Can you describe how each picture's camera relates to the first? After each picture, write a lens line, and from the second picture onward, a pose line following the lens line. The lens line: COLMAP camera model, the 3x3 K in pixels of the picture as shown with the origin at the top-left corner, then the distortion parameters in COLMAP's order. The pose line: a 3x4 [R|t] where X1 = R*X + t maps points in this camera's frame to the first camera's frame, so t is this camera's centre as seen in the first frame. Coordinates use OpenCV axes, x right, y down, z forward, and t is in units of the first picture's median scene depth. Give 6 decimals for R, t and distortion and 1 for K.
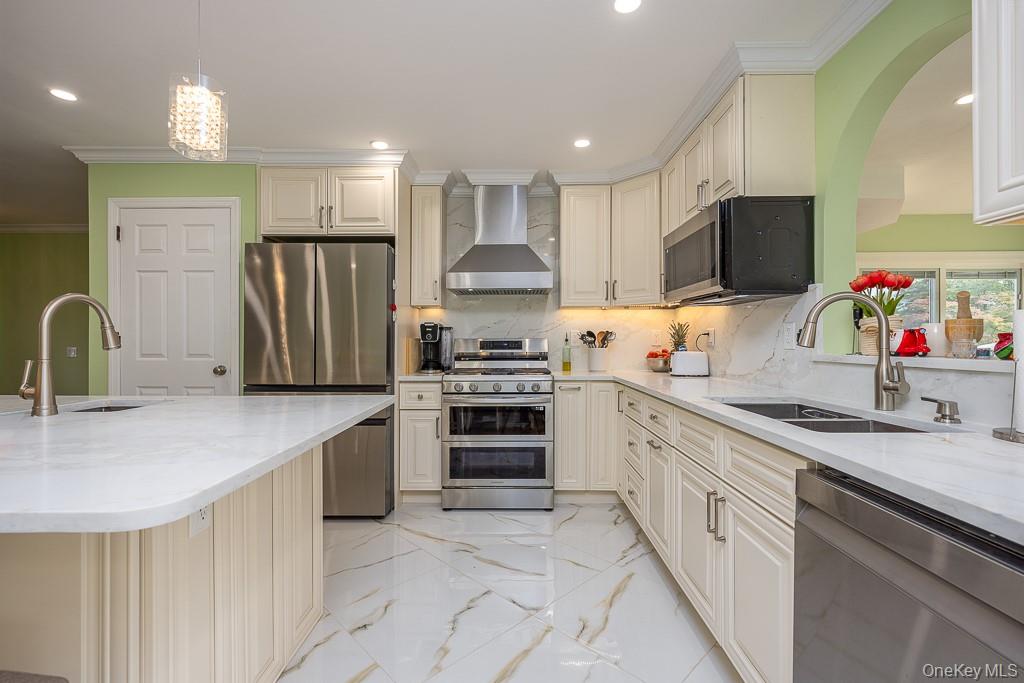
lens RADIAL K [[461.6, 0, 517.4], [0, 461.6, 344.8], [0, 0, 1]] dist [-0.003224, -0.000839]
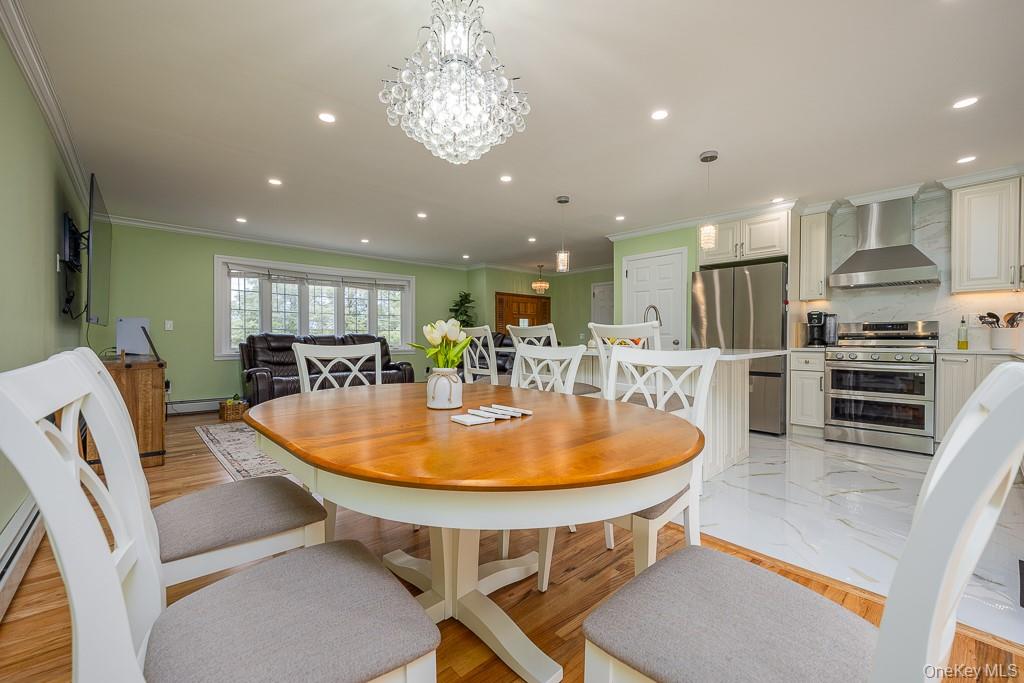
lens RADIAL K [[424.4, 0, 506.1], [0, 424.4, 341.7], [0, 0, 1]] dist [0.000015, -0.000070]
pose [[0.680568, 0.007630, -0.732645, 0.116505], [-0.000085, 0.999947, 0.010334, 0.030834], [0.732685, -0.006971, 0.680533, -0.572311]]
